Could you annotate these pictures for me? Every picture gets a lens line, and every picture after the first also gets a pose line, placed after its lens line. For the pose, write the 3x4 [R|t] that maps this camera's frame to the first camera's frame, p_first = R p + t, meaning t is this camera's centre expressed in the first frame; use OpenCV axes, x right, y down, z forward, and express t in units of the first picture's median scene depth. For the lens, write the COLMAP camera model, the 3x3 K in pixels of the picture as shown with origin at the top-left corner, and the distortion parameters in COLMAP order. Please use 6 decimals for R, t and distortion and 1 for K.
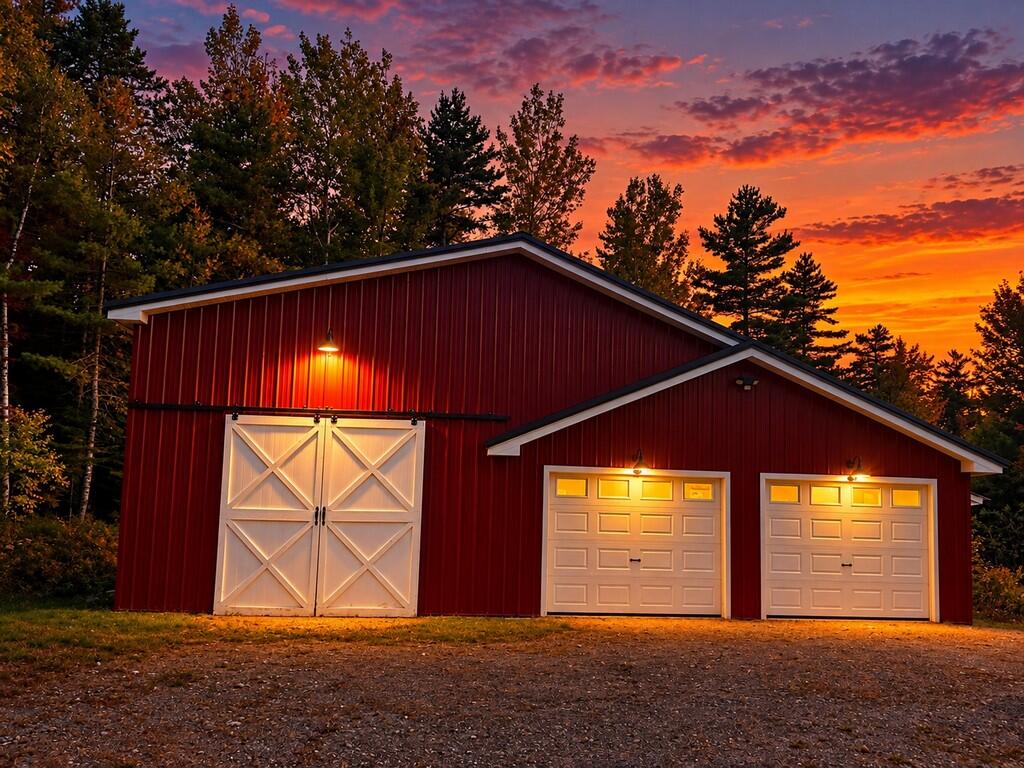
lens RADIAL K [[769.3, 0, 483.2], [0, 769.3, 391.7], [0, 0, 1]] dist [0.021133, -0.018263]
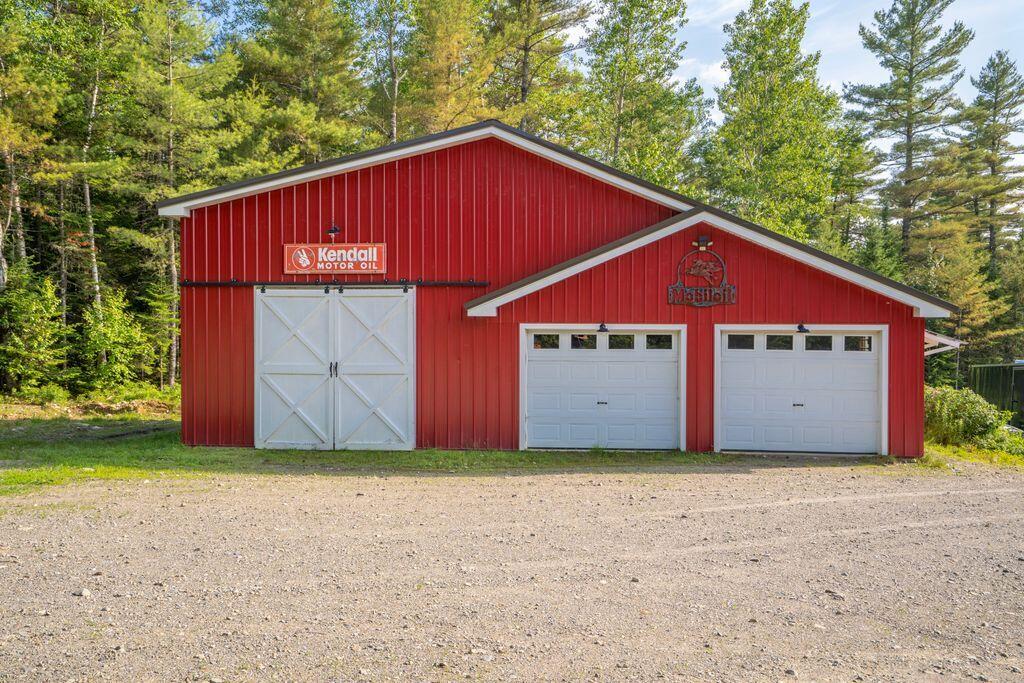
lens RADIAL K [[911.8, 0, 490.7], [0, 911.8, 334.5], [0, 0, 1]] dist [0.045564, -0.005494]
pose [[0.985689, -0.024622, -0.166767, 0.073995], [0.042412, 0.993676, 0.103968, -0.009004], [0.163152, -0.109553, 0.980500, -0.100085]]
